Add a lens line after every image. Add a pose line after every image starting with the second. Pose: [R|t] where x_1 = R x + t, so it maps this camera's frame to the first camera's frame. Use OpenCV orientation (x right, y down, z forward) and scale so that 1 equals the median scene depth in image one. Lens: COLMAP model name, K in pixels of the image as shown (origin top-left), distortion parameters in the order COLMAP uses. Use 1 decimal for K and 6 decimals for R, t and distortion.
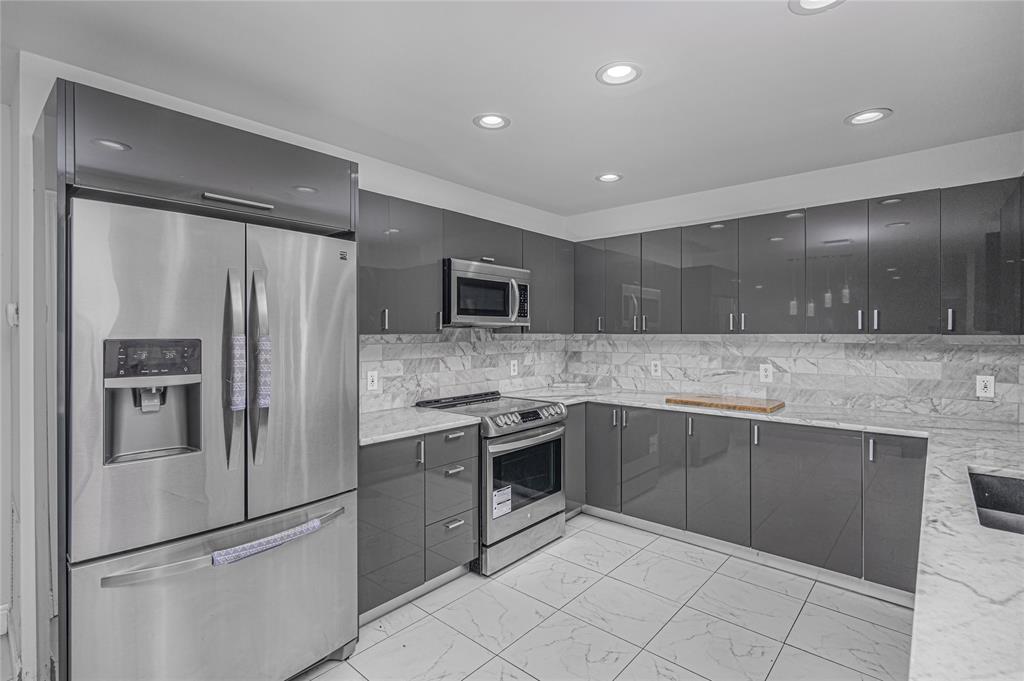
lens RADIAL K [[494.2, 0, 493.4], [0, 494.2, 331.1], [0, 0, 1]] dist [-0.015008, 0.001147]
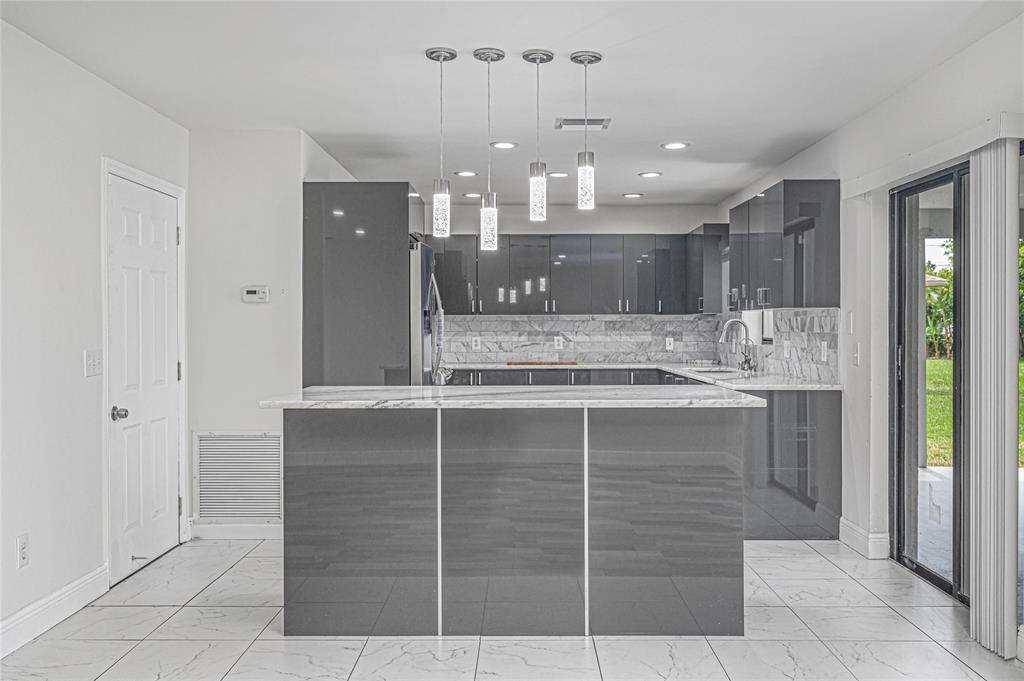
lens RADIAL K [[916.7, 0, 513.7], [0, 916.7, 340.5], [0, 0, 1]] dist [0.003002, 0.001819]
pose [[0.733246, -0.010982, 0.679874, -1.345921], [-0.000364, 0.999863, 0.016542, 0.035539], [-0.679963, -0.012377, 0.733142, -0.856271]]
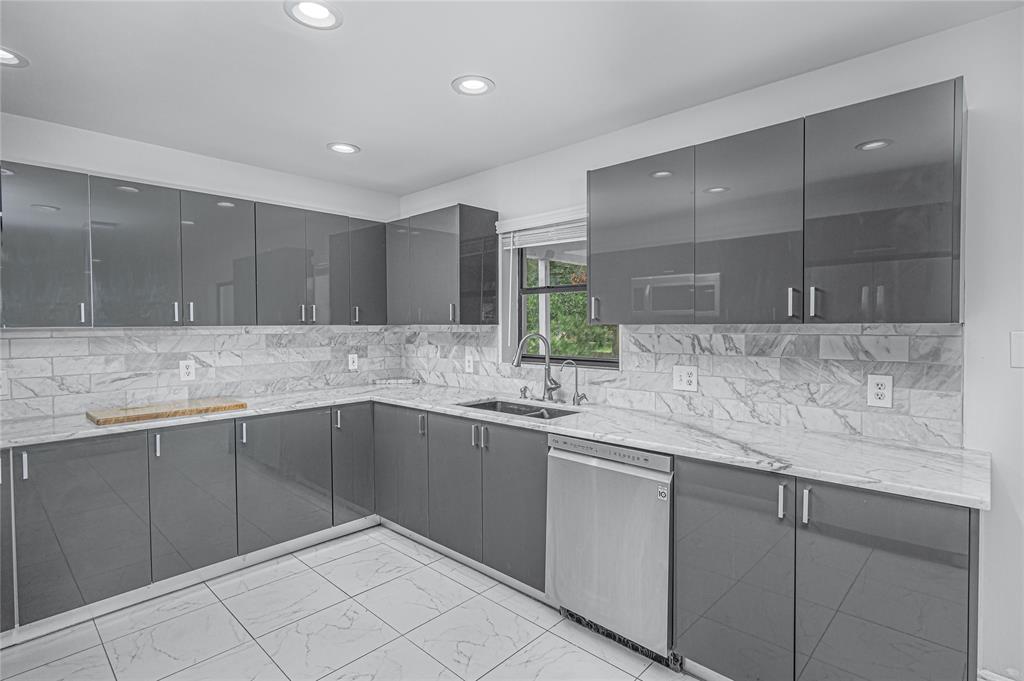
lens RADIAL K [[509.1, 0, 532.4], [0, 509.1, 333.4], [0, 0, 1]] dist [-0.000905, -0.000403]
pose [[-0.022974, -0.020800, 0.999520, -0.380067], [0.001736, 0.999781, 0.020846, 0.000677], [-0.999735, 0.002214, -0.022933, 0.399638]]
